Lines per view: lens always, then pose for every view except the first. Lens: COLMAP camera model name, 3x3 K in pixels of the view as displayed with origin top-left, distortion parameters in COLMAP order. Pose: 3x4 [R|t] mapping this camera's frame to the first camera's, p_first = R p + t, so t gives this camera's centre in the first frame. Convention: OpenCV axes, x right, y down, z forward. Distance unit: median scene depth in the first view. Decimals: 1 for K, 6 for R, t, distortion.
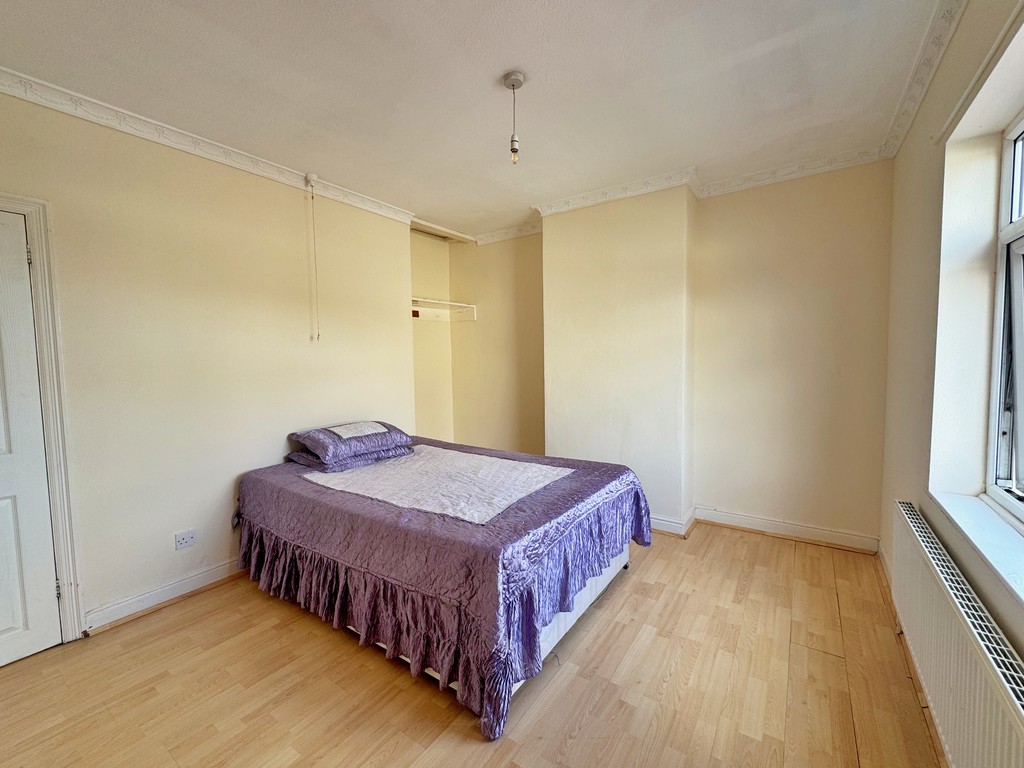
lens RADIAL K [[426.1, 0, 516.8], [0, 426.1, 383.4], [0, 0, 1]] dist [-0.000957, -0.000180]
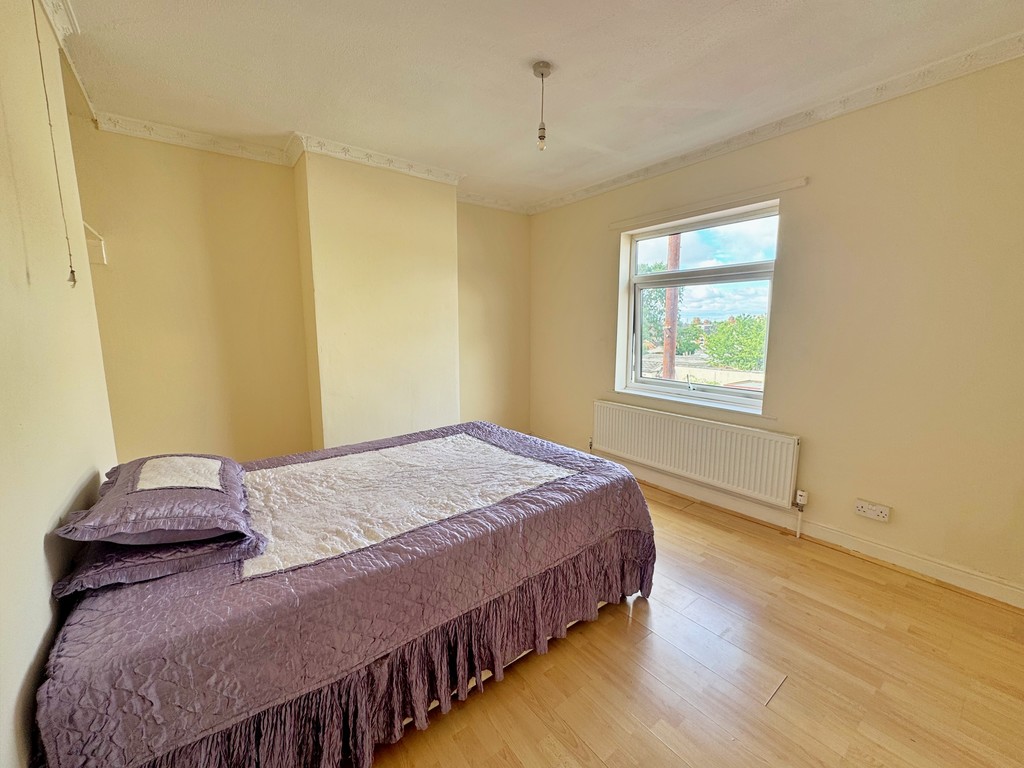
lens RADIAL K [[404.8, 0, 512.0], [0, 404.8, 384.0], [0, 0, 1]] dist [-0.000004, -0.000018]
pose [[0.318158, -0.121586, 0.940208, -0.766190], [0.058180, 0.992377, 0.108645, -0.028469], [-0.946251, 0.020135, 0.322807, 0.535700]]
